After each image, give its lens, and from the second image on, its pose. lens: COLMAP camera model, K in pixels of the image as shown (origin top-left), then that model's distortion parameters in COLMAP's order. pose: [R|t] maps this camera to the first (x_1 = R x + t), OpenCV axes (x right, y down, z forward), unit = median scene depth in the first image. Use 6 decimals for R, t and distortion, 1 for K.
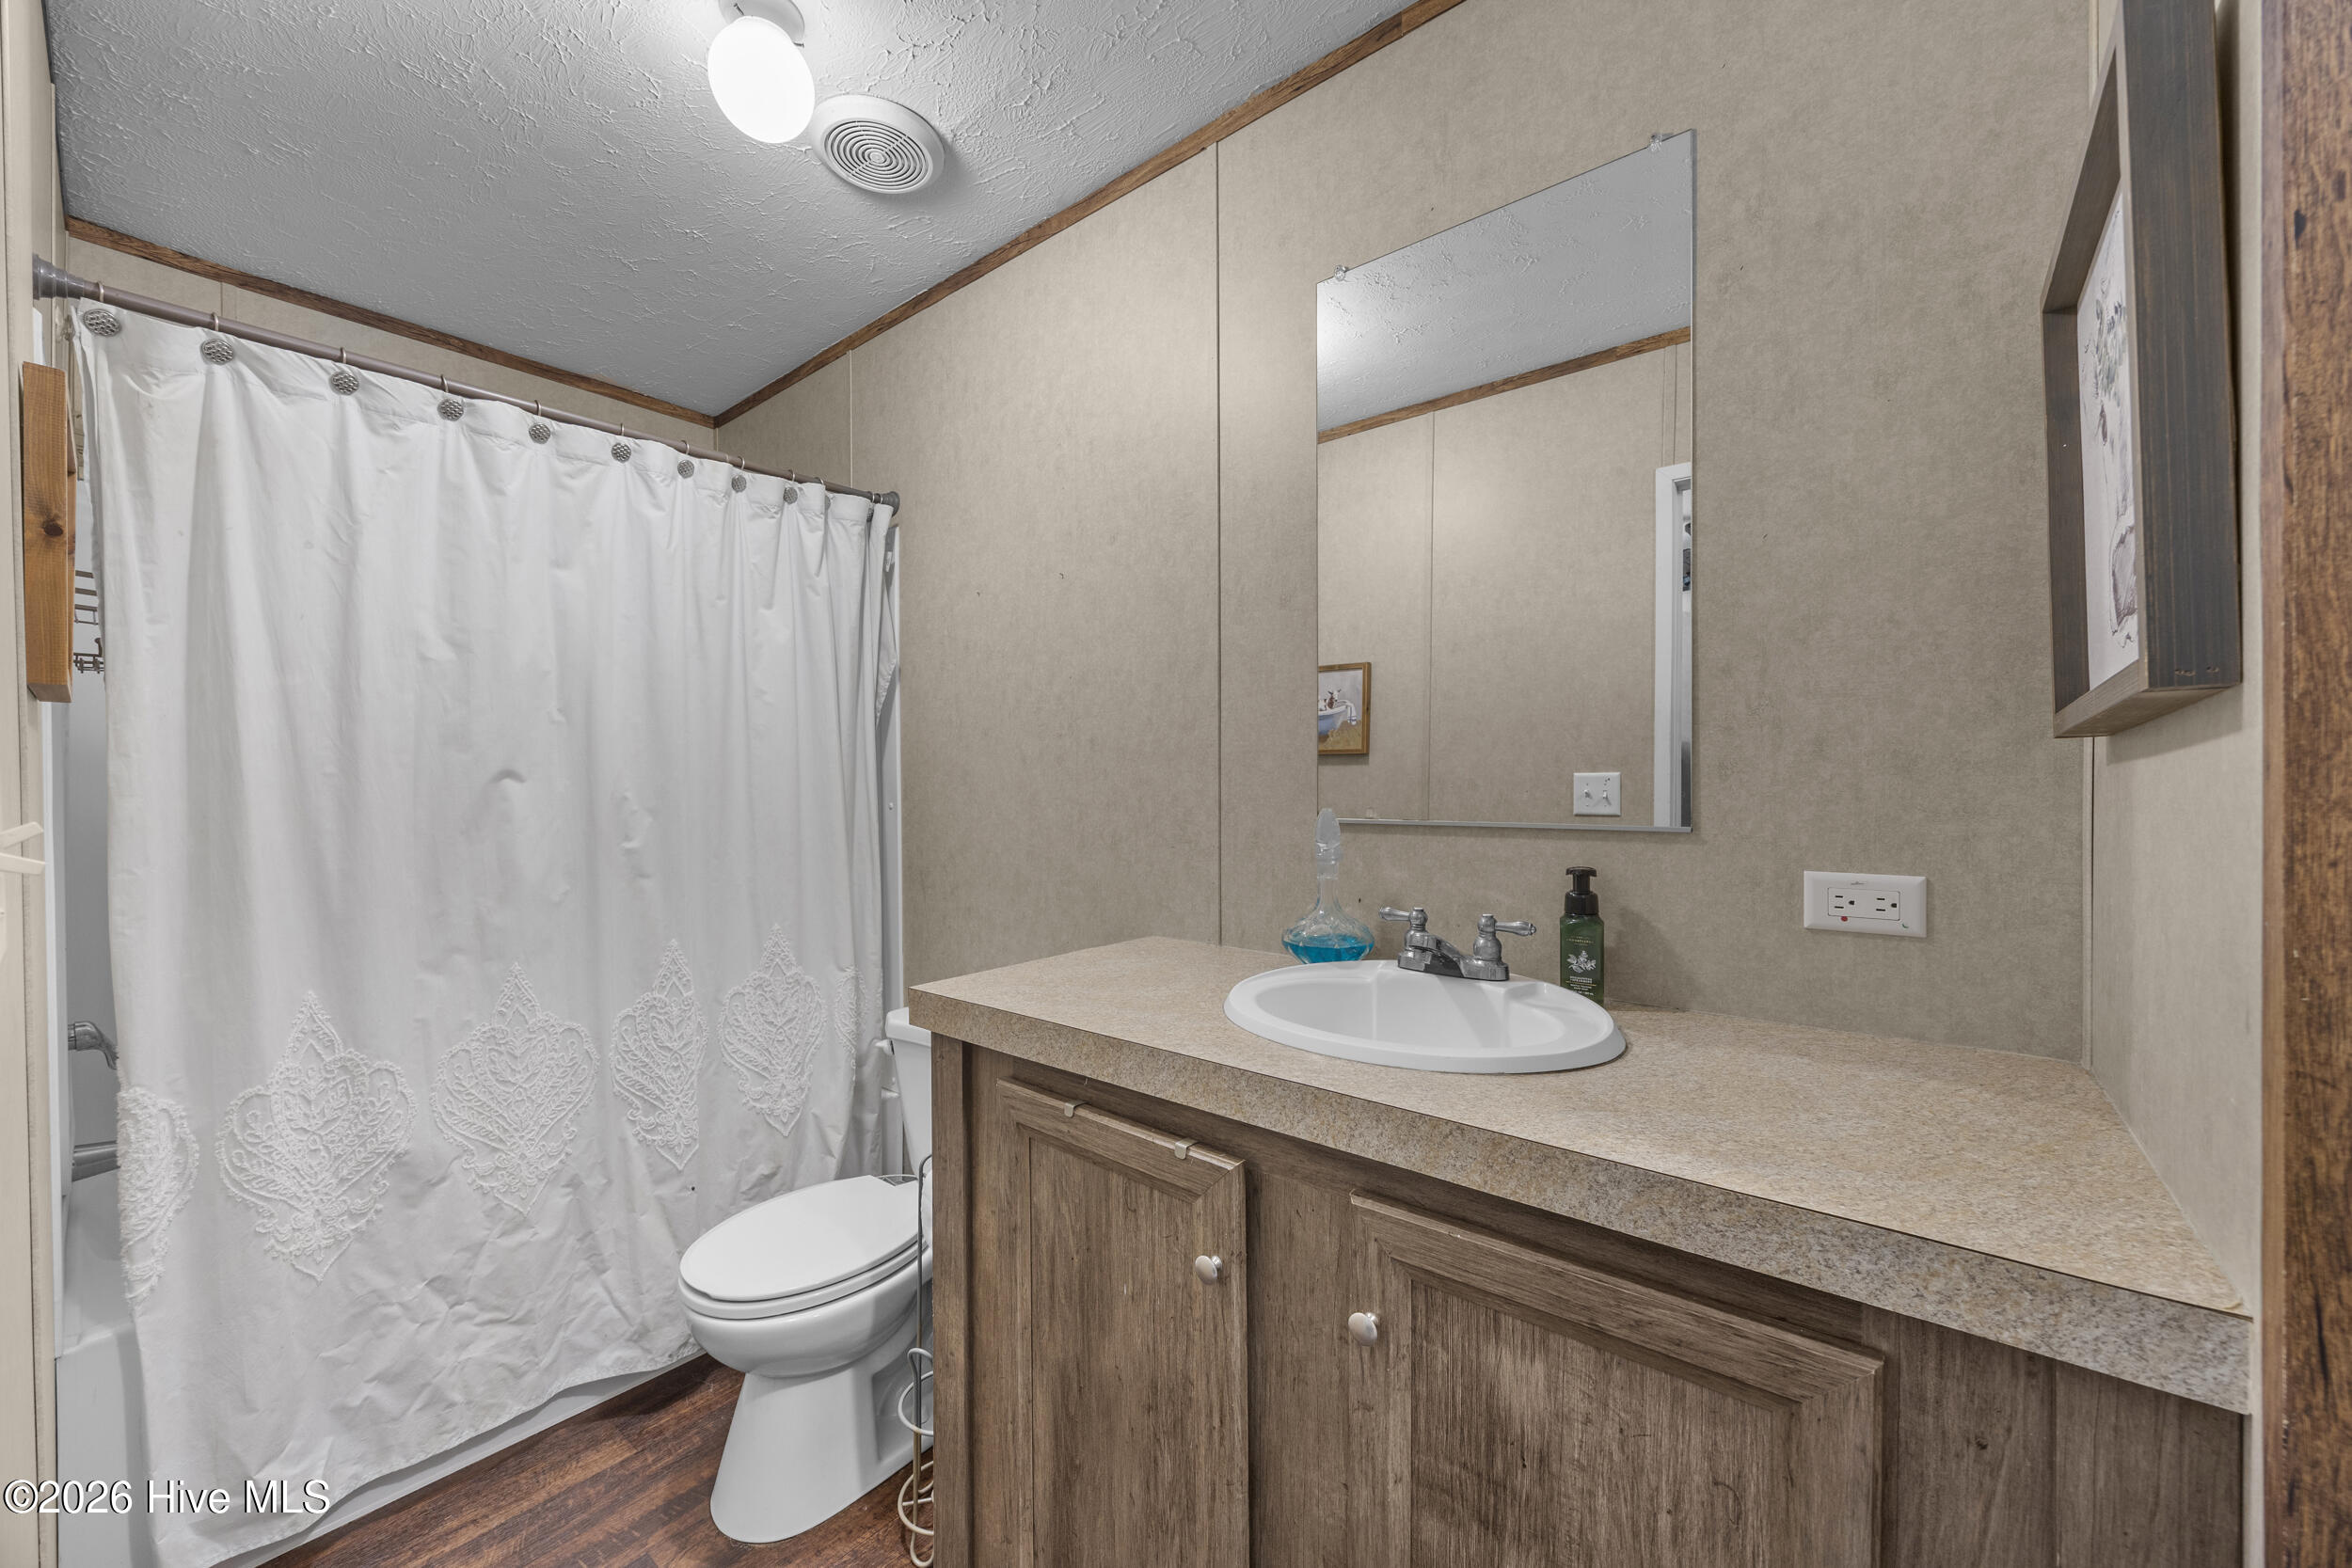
lens RADIAL K [[894.1, 0, 1169.1], [0, 894.1, 791.5], [0, 0, 1]] dist [-0.002273, 0.000226]
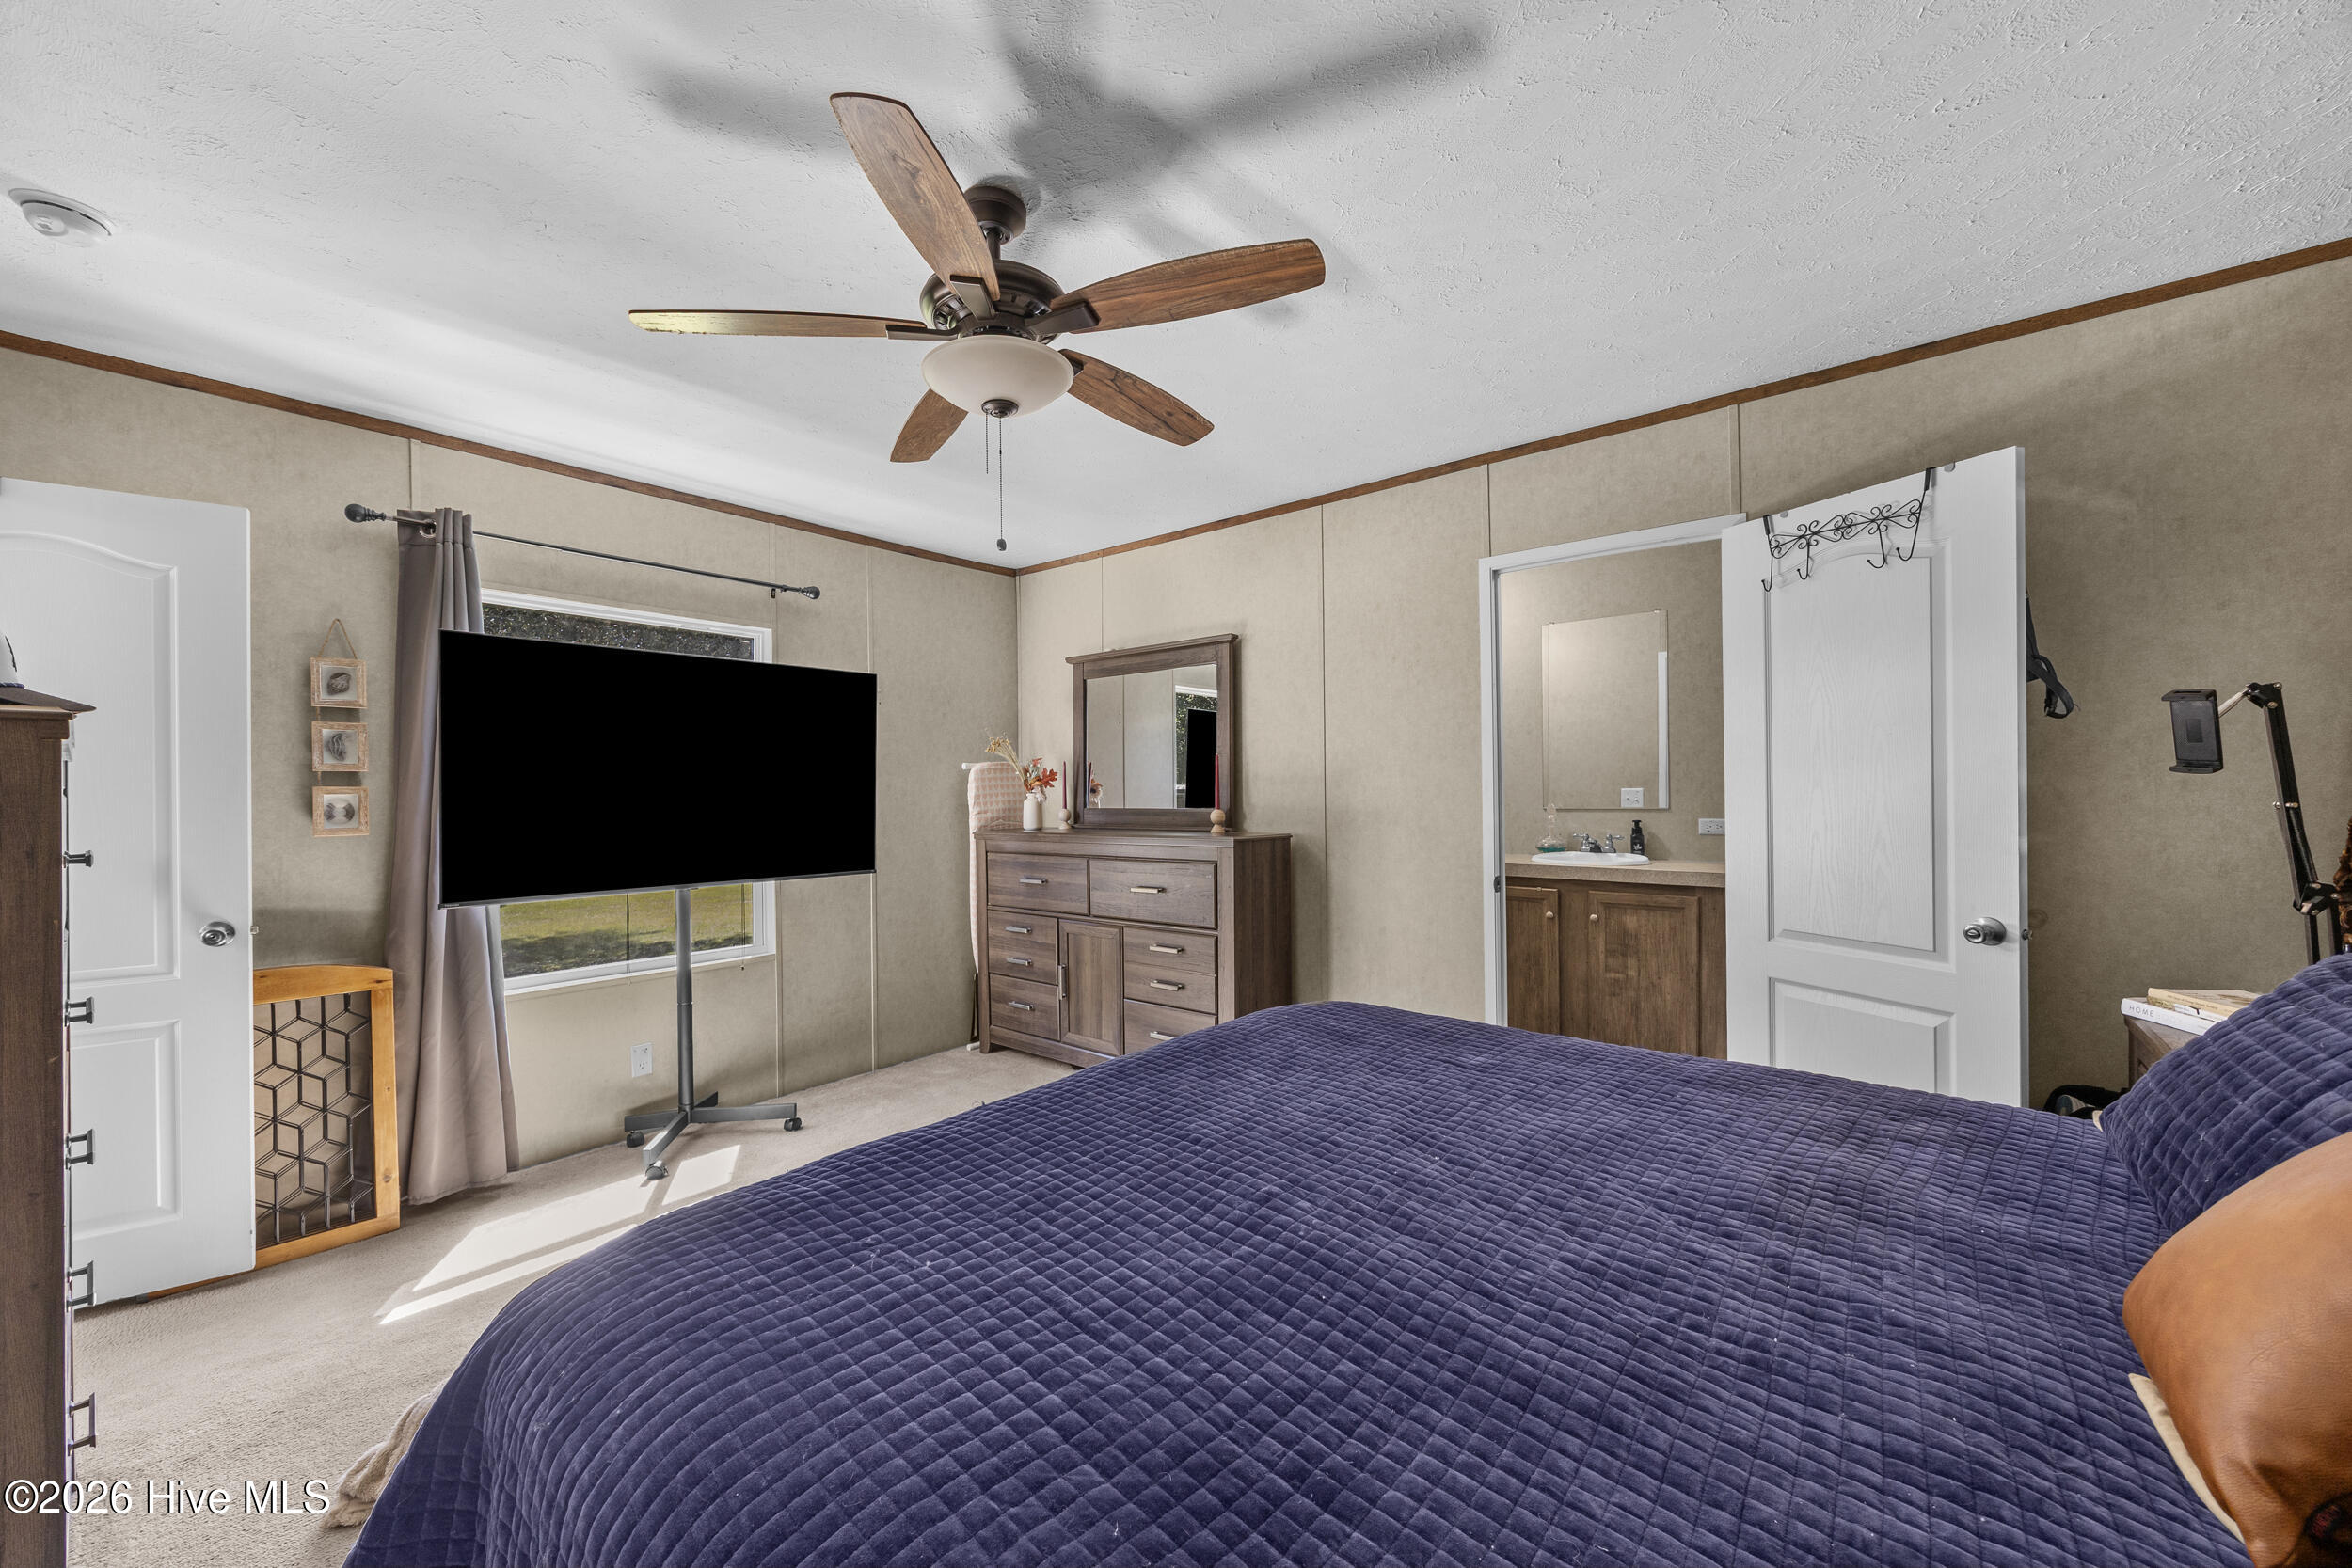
lens RADIAL K [[894.1, 0, 1169.1], [0, 894.1, 791.5], [0, 0, 1]] dist [-0.002273, 0.000226]
pose [[0.999974, -0.006299, -0.003543, -1.628470], [0.006269, 0.999944, -0.008489, -0.008120], [0.003596, 0.008467, 0.999958, -3.005994]]
